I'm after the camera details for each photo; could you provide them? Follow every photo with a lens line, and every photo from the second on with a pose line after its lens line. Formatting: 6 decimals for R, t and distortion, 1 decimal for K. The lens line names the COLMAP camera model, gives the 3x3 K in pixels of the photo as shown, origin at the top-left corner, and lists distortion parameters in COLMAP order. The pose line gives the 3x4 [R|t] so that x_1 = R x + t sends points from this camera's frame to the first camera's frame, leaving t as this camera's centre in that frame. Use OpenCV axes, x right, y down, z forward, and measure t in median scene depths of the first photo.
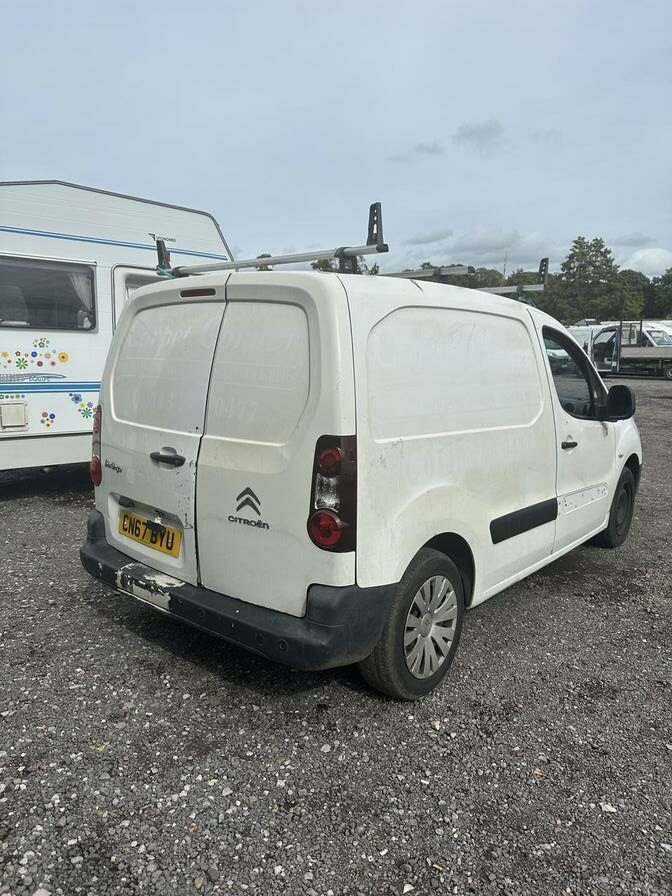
lens RADIAL K [[629.1, 0, 336.0], [0, 629.1, 448.0], [0, 0, 1]] dist [-0.000707, -0.008463]
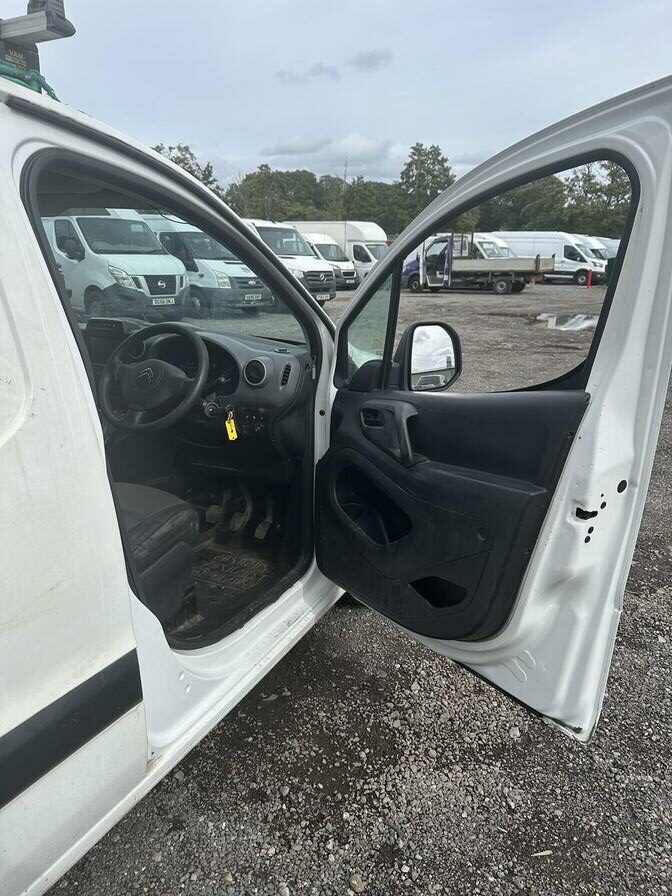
lens RADIAL K [[641.0, 0, 336.0], [0, 641.0, 448.0], [0, 0, 1]] dist [0.085708, -0.148751]
pose [[0.971217, -0.063641, 0.229539, 0.551307], [0.034812, 0.991224, 0.127529, -0.113678], [-0.235641, -0.115868, 0.964908, 0.890810]]
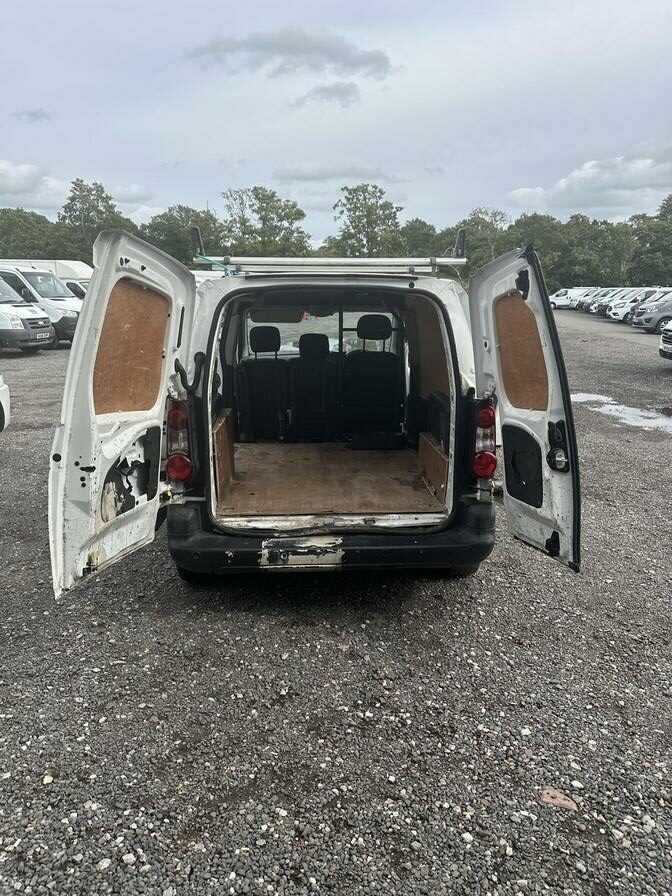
lens RADIAL K [[618.3, 0, 336.0], [0, 618.3, 448.0], [0, 0, 1]] dist [0.009036, -0.000107]
pose [[0.743459, -0.168196, 0.647286, -0.952467], [0.112196, 0.985509, 0.127217, -0.101690], [-0.659304, -0.021958, 0.751556, 0.129941]]
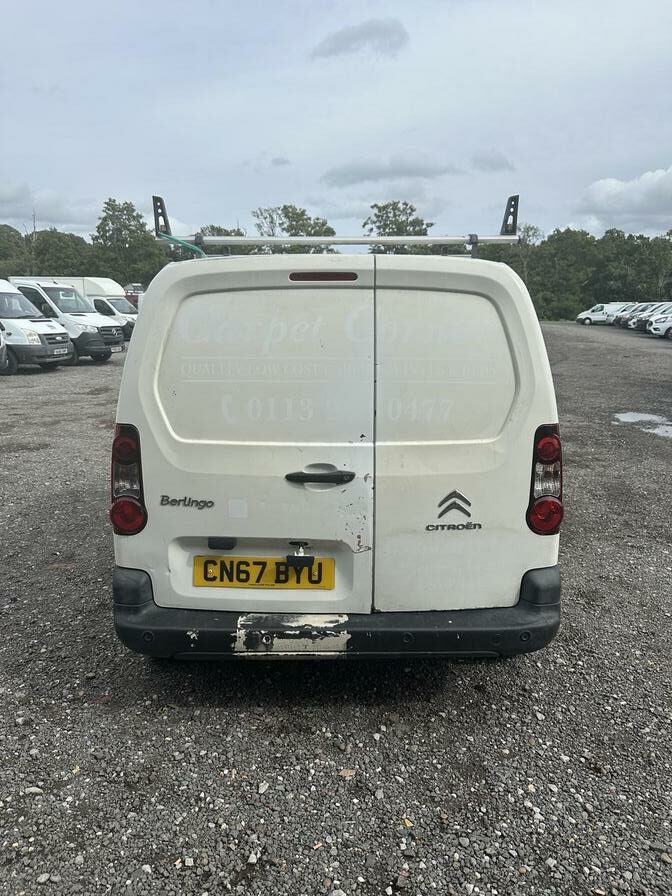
lens RADIAL K [[629.1, 0, 336.0], [0, 629.1, 448.0], [0, 0, 1]] dist [-0.000707, -0.008463]
pose [[0.772941, -0.145389, 0.617596, -0.736905], [0.111172, 0.989367, 0.093772, -0.094226], [-0.624663, -0.003820, 0.780885, 0.325465]]
